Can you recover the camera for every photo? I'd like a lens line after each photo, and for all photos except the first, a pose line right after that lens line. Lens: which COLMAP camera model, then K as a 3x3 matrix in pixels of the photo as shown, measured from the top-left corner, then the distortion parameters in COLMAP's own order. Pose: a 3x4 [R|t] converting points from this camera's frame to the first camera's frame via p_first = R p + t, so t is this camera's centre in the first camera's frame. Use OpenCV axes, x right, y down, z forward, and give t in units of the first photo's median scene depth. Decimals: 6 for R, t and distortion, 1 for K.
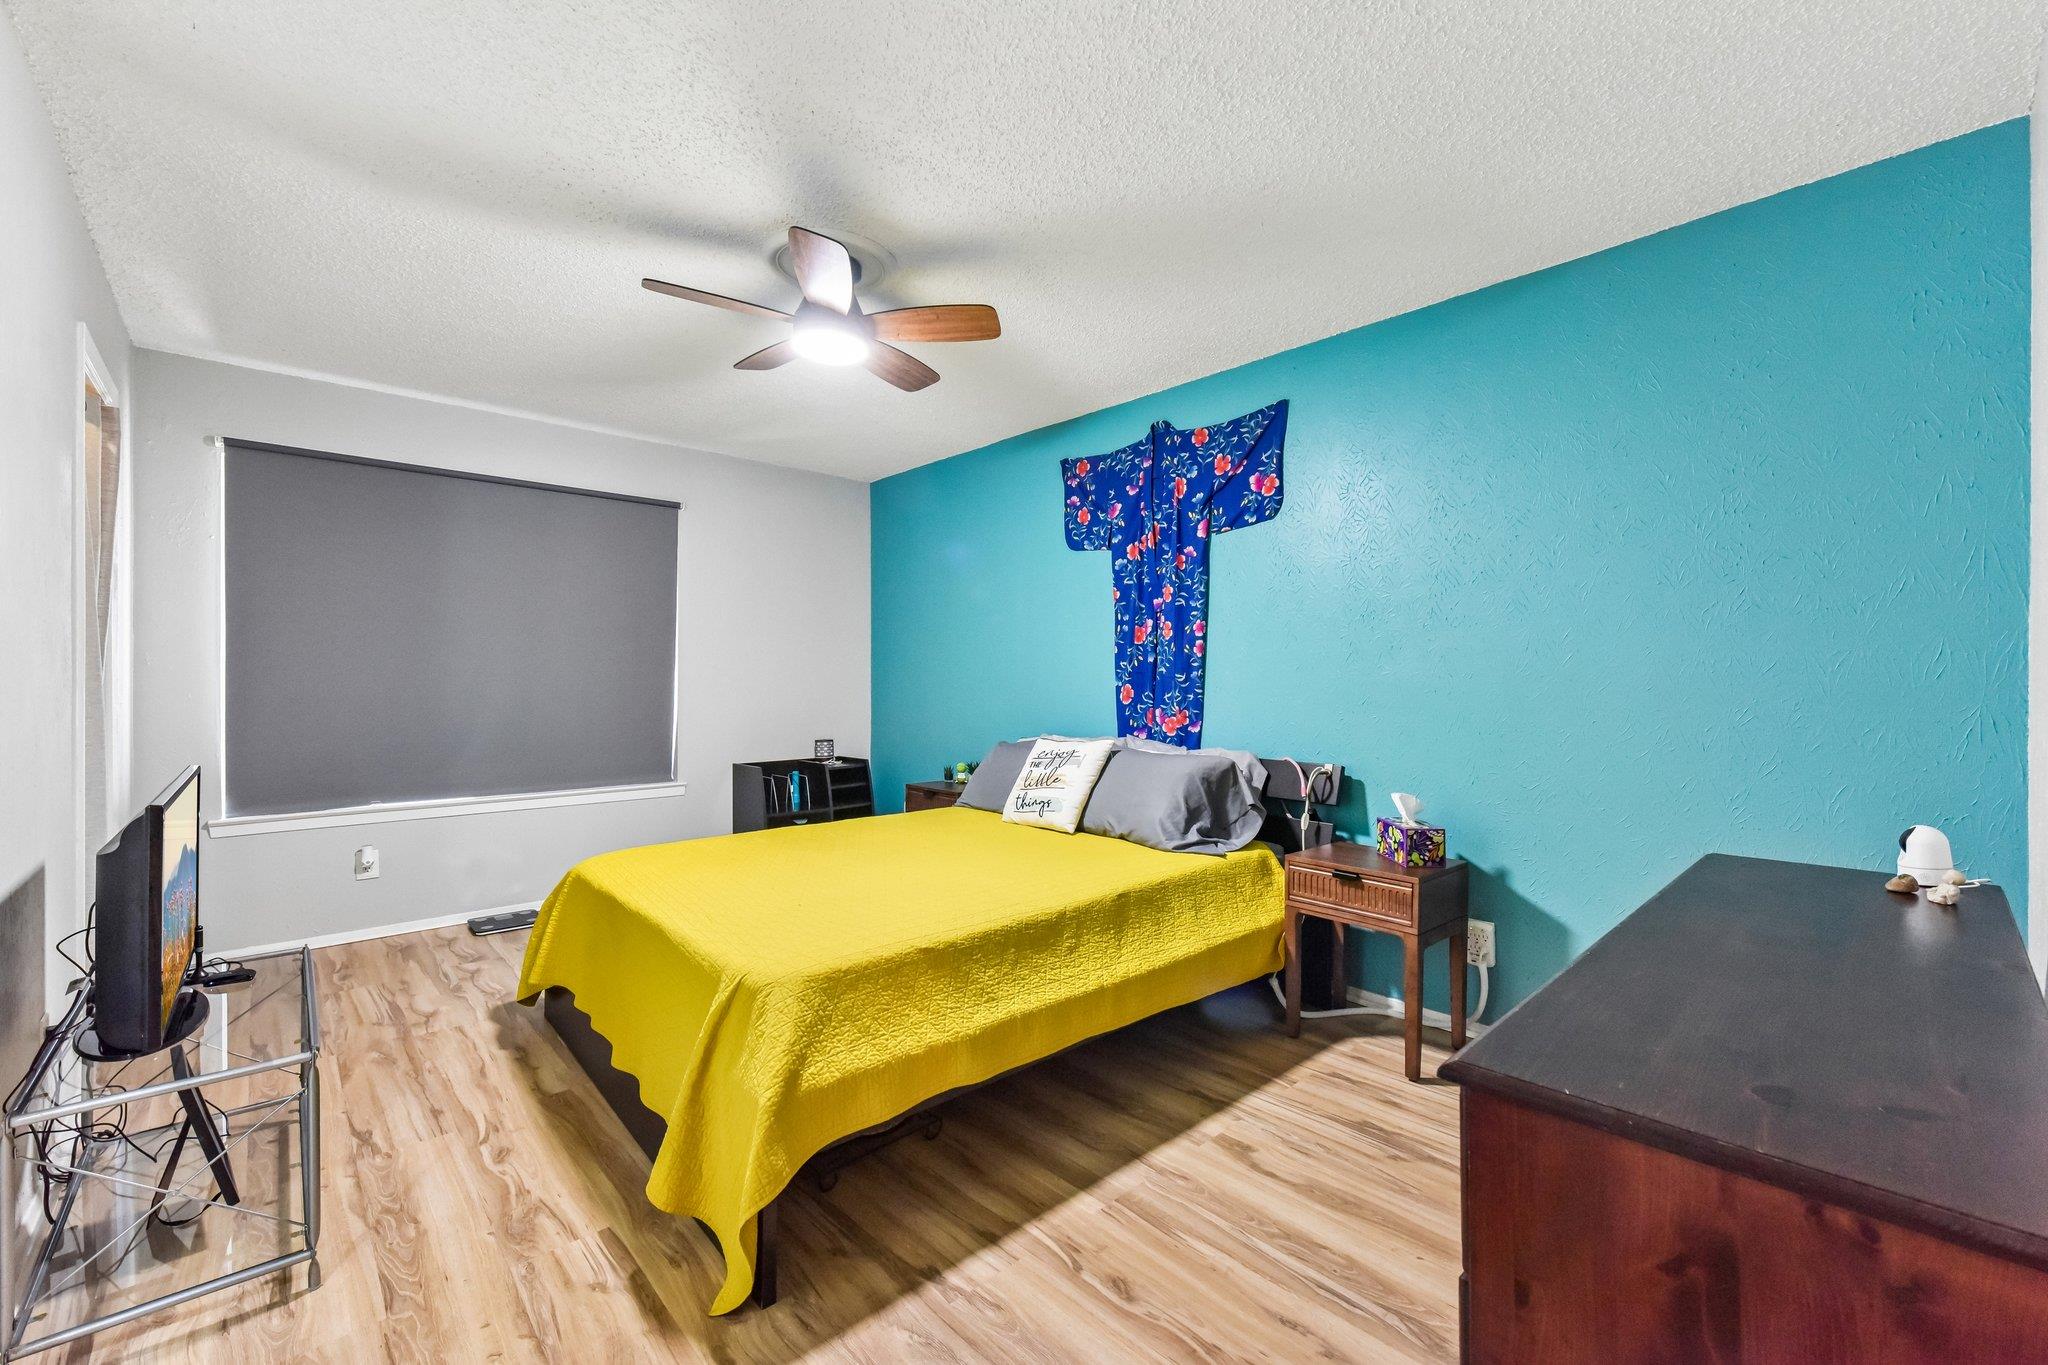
lens RADIAL K [[839.3, 0, 1023.3], [0, 839.3, 680.6], [0, 0, 1]] dist [0.002272, -0.000636]
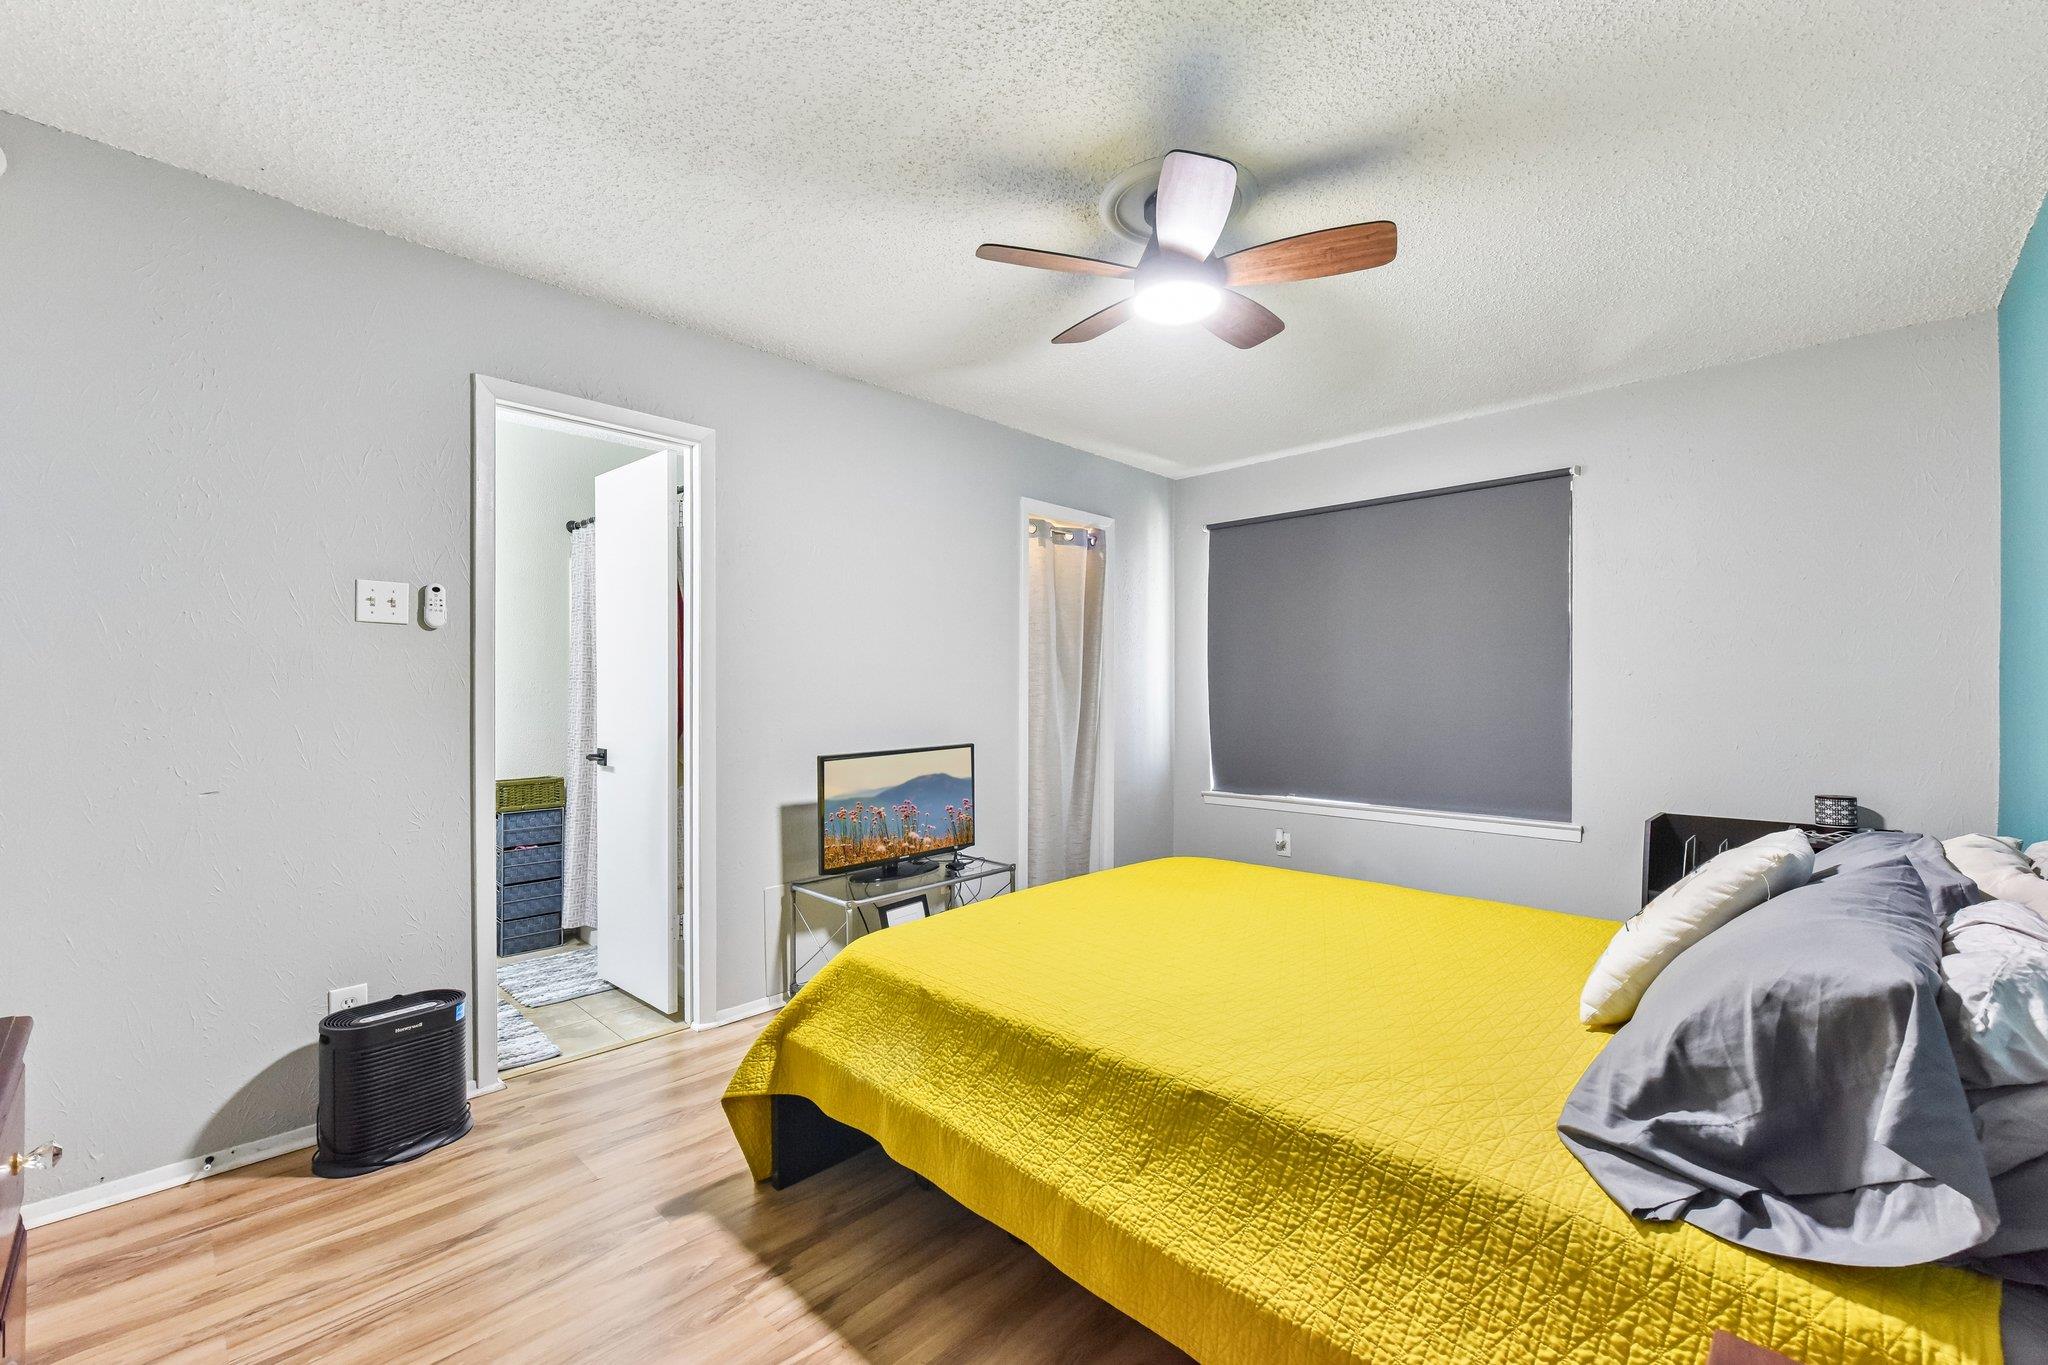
lens RADIAL K [[839.3, 0, 1028.9], [0, 839.3, 691.0], [0, 0, 1]] dist [0.002272, -0.000636]
pose [[0.063569, -0.002690, -0.997974, 0.720459], [0.001260, 0.999996, -0.002615, -0.004405], [0.997977, -0.001091, 0.063573, 0.944022]]
